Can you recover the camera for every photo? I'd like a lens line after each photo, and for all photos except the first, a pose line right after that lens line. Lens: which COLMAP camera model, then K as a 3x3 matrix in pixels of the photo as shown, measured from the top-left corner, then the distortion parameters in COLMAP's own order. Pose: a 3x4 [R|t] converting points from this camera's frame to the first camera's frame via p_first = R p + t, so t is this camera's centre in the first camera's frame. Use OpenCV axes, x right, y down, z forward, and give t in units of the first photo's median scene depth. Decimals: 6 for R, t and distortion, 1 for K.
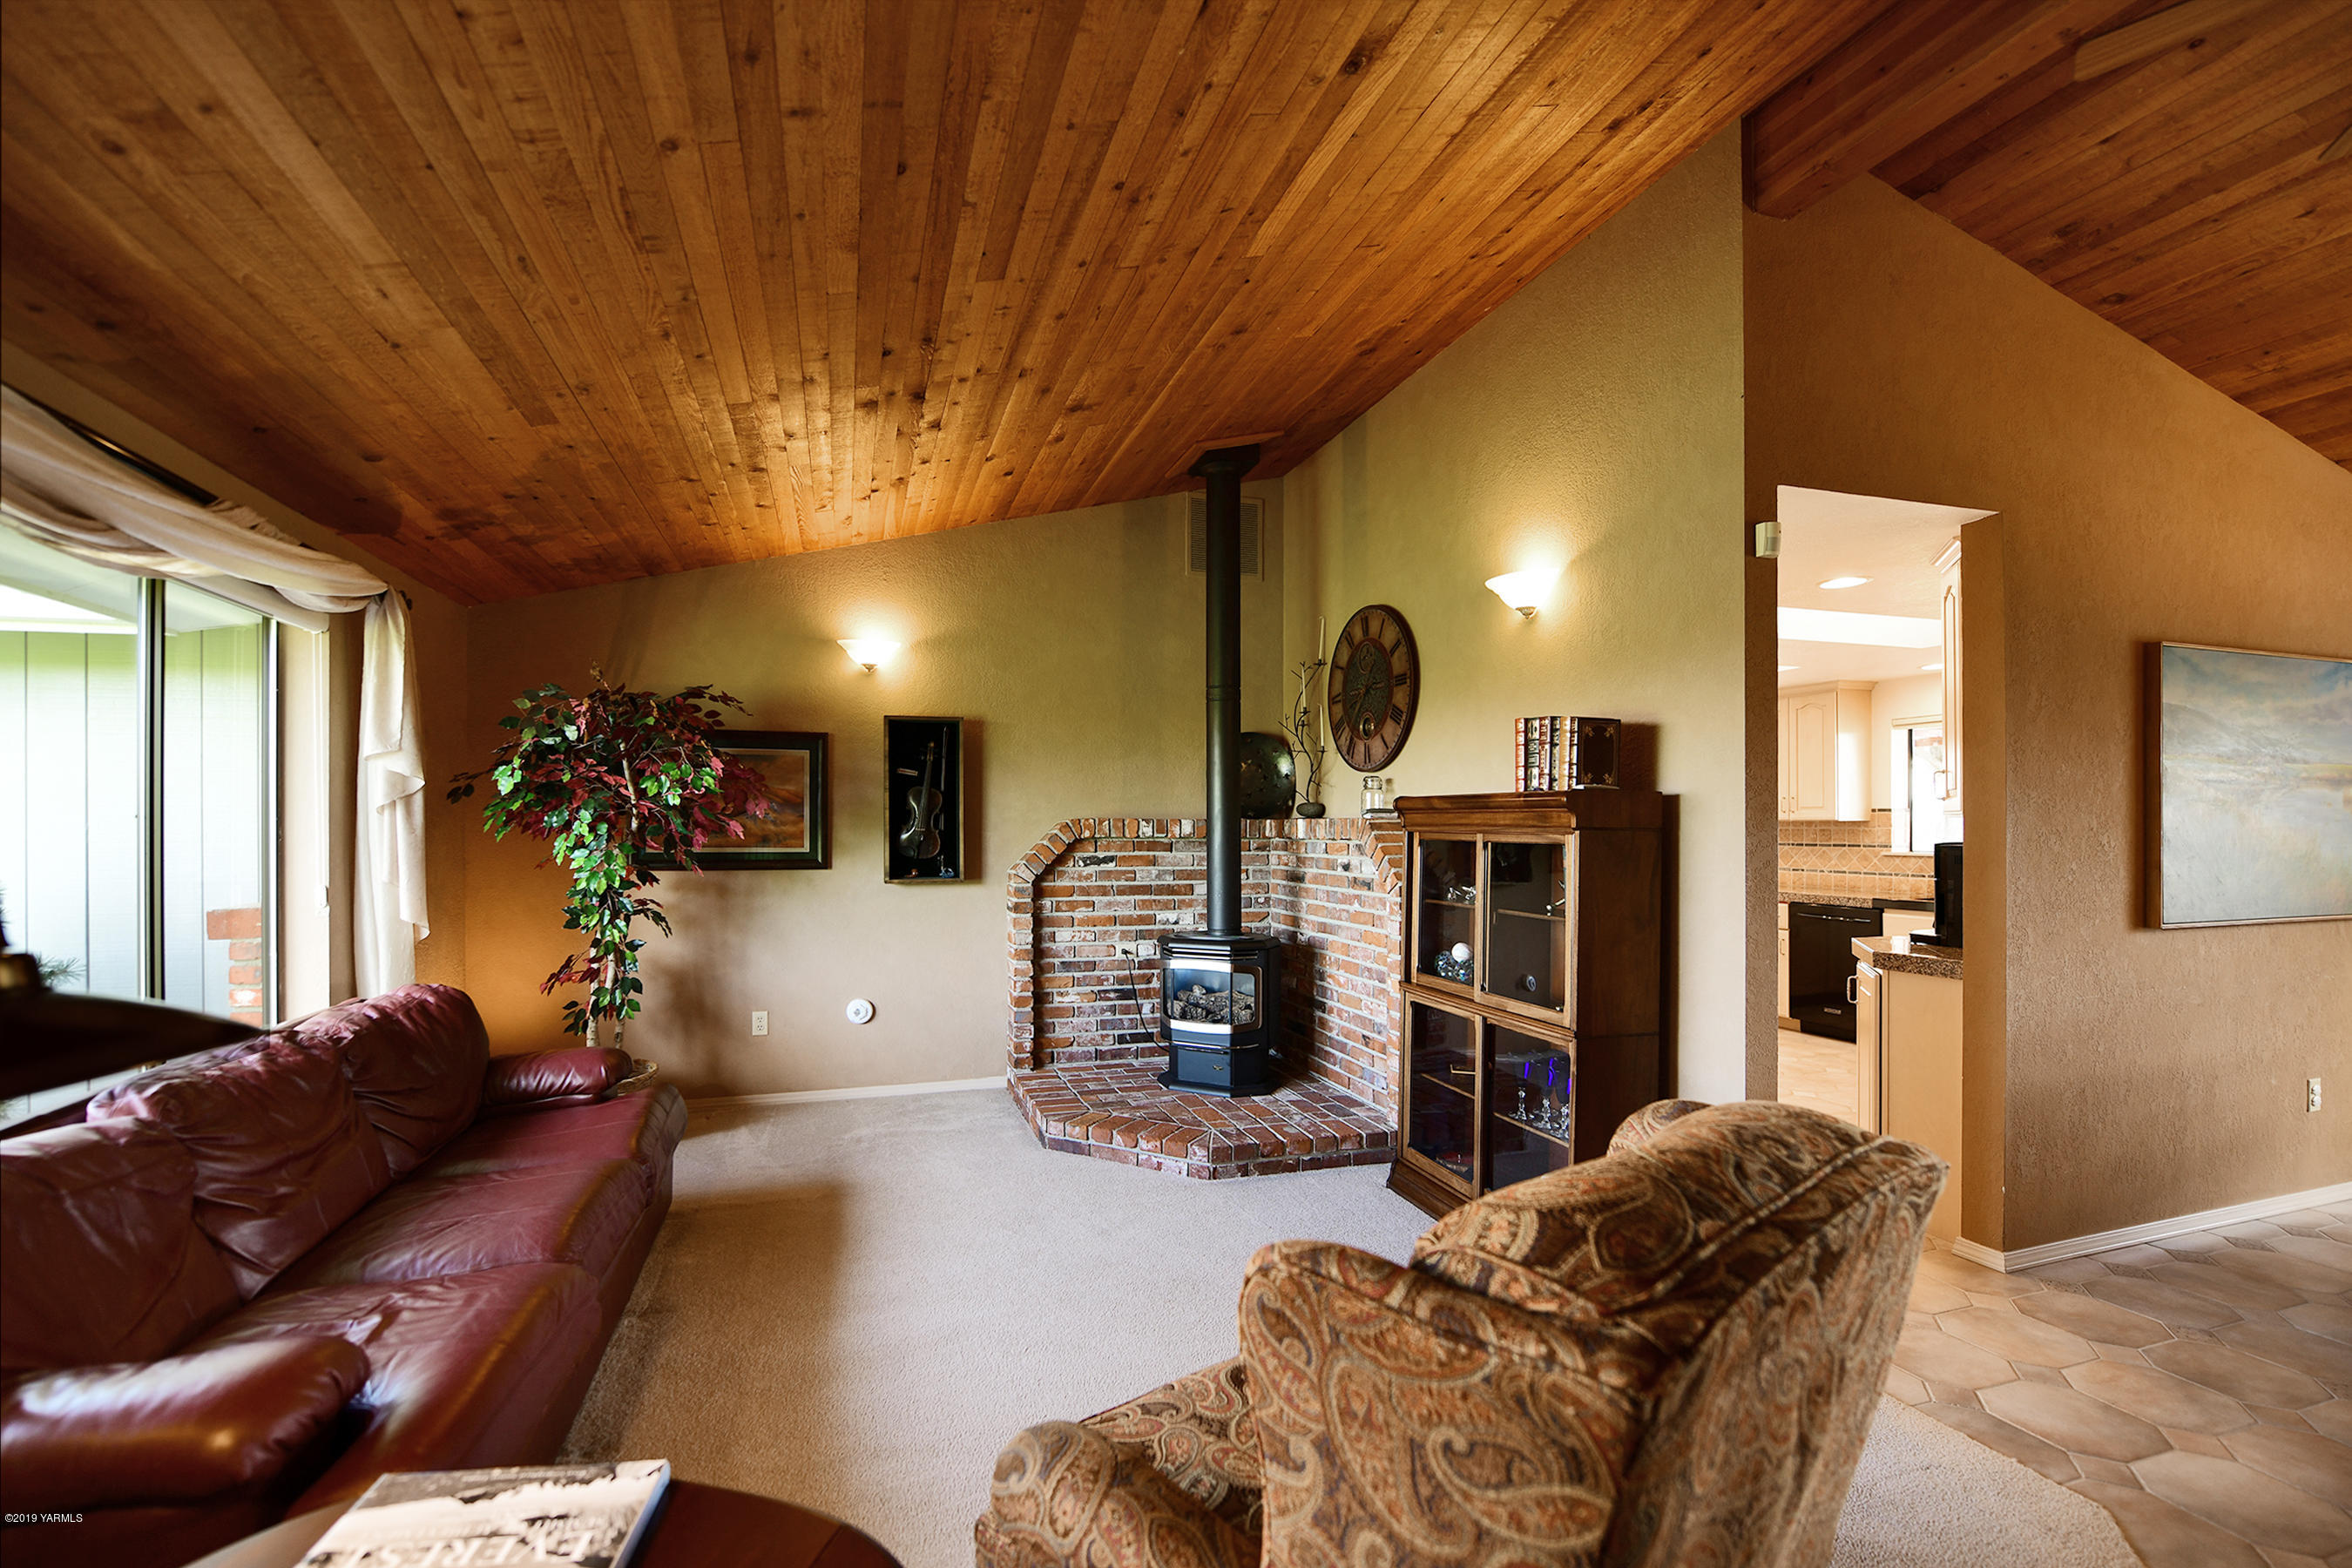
lens RADIAL K [[1015.7, 0, 1175.5], [0, 1015.7, 834.8], [0, 0, 1]] dist [0.003275, -0.005894]
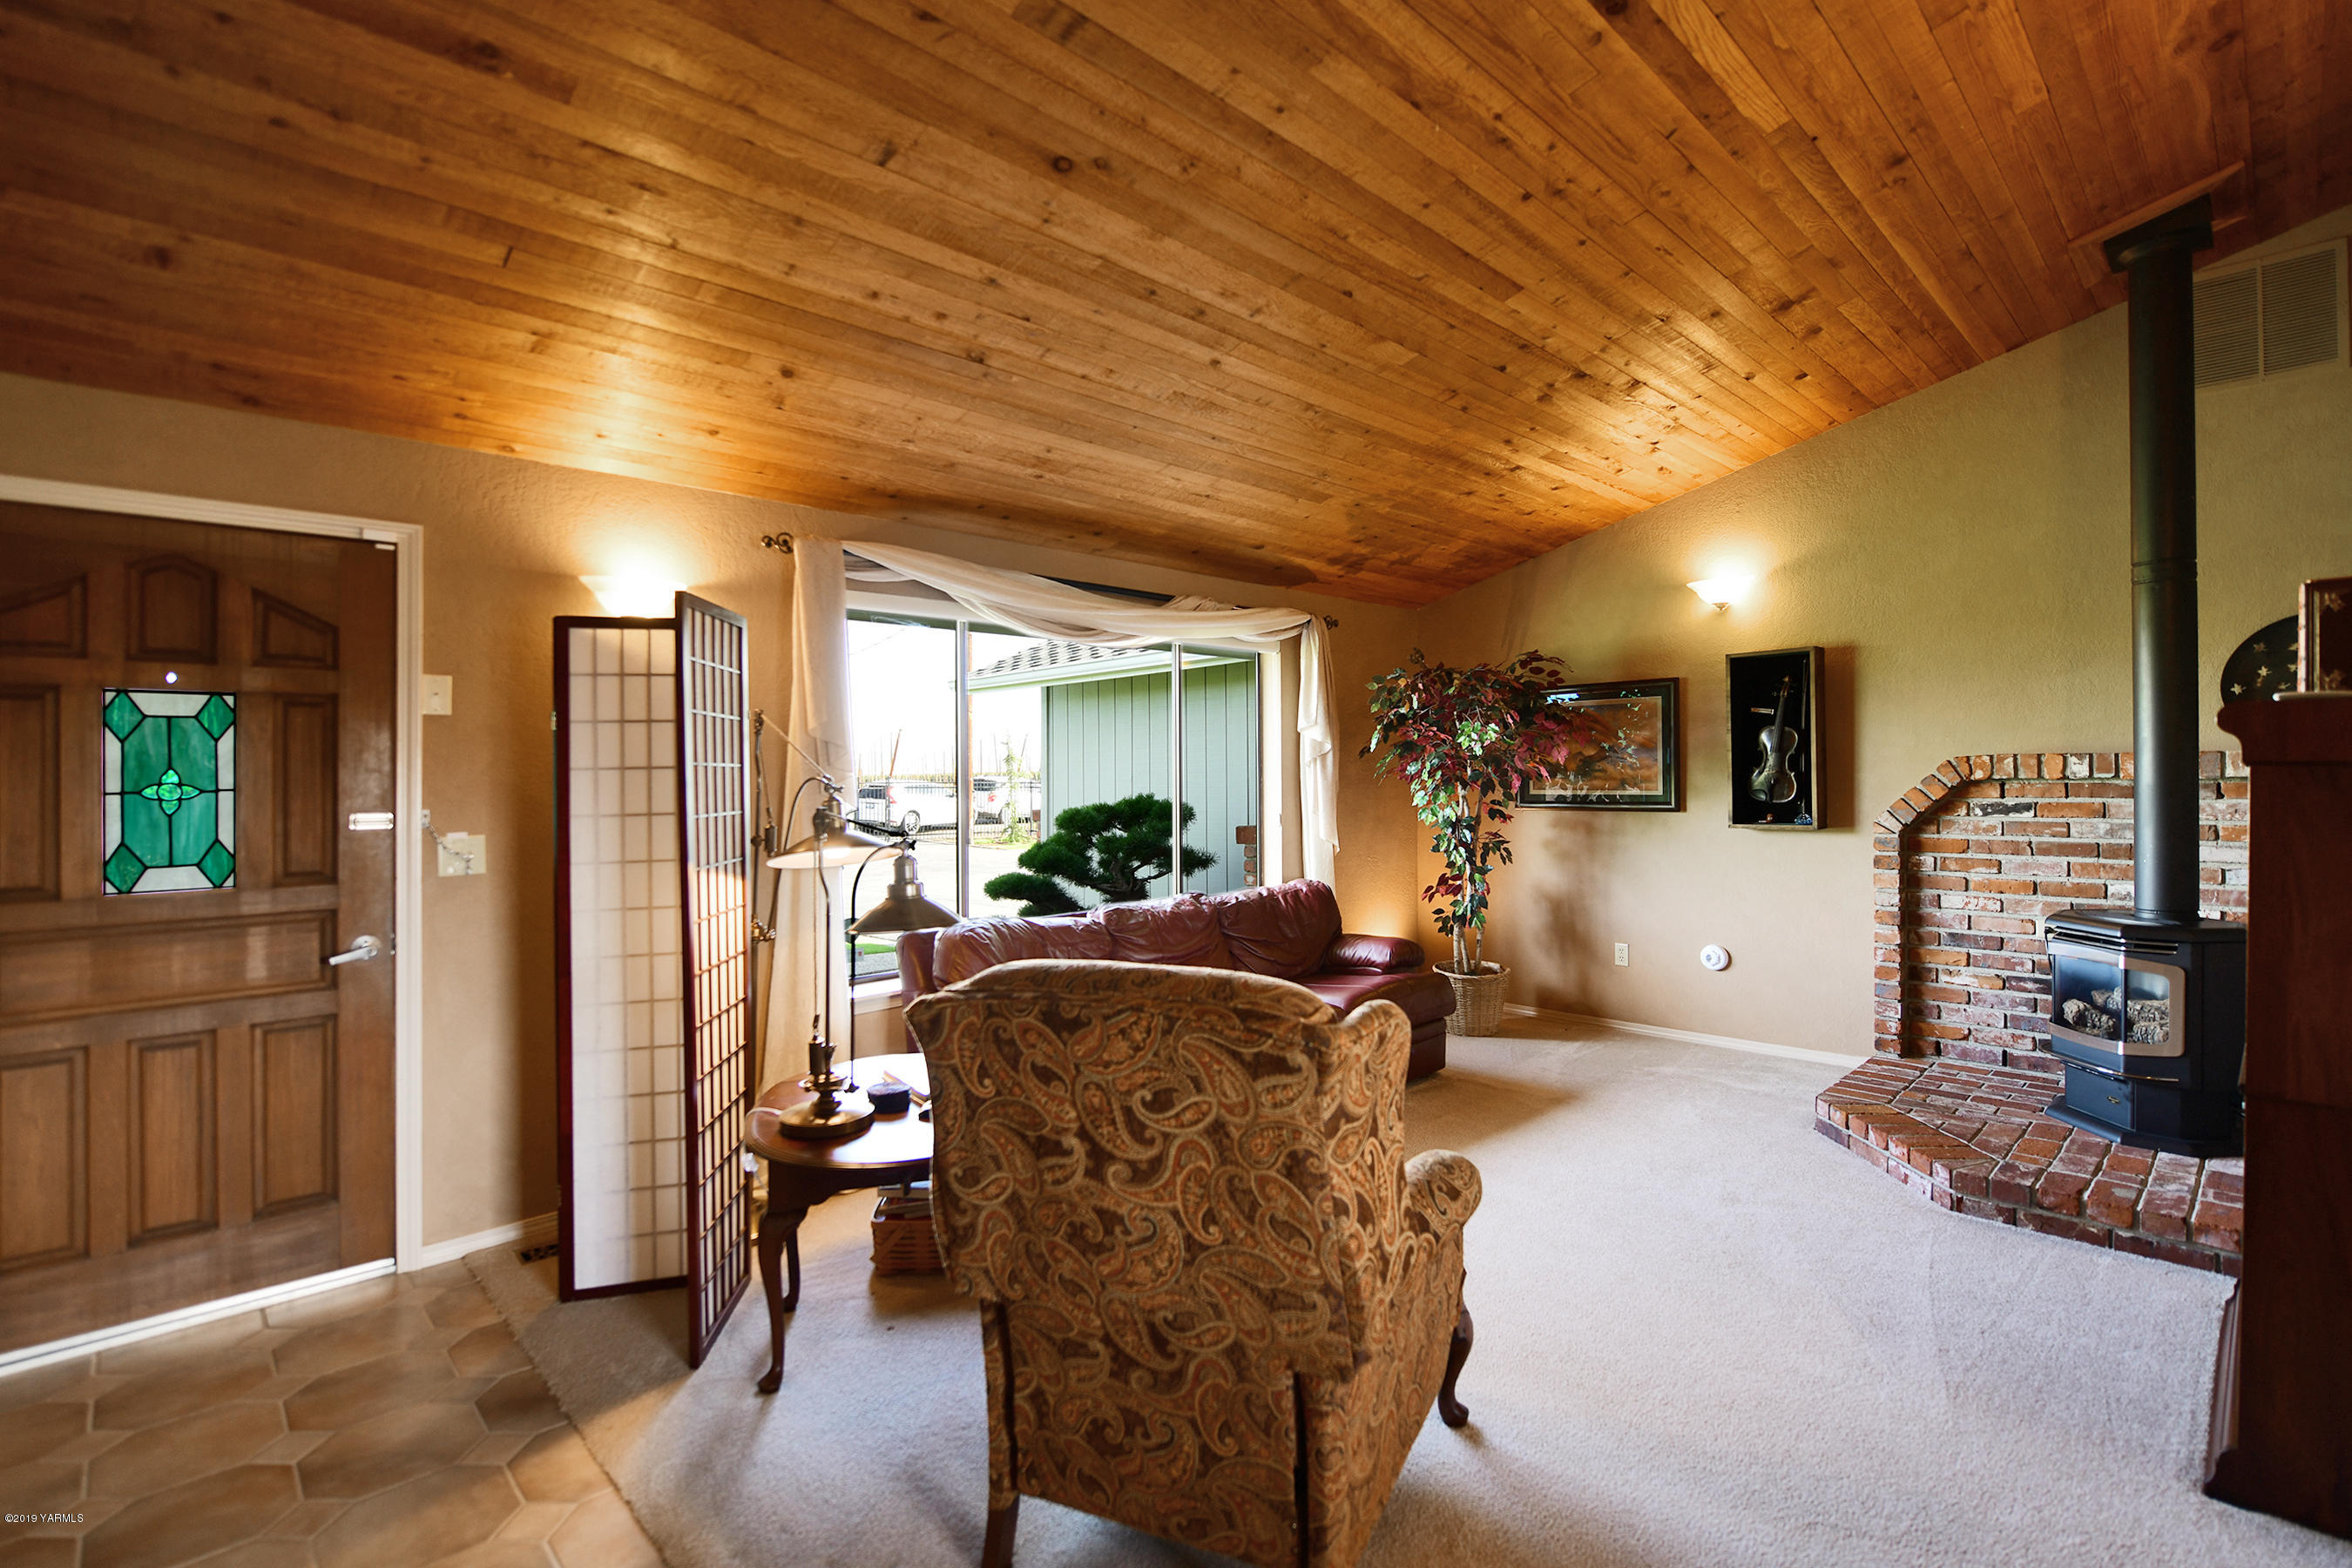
lens RADIAL K [[1118.2, 0, 1161.2], [0, 1118.2, 775.8], [0, 0, 1]] dist [-0.004209, -0.000091]
pose [[0.433747, -0.008123, -0.900998, 0.428595], [0.007593, 0.999957, -0.005360, -0.000108], [0.901003, -0.004517, 0.433790, 0.051891]]
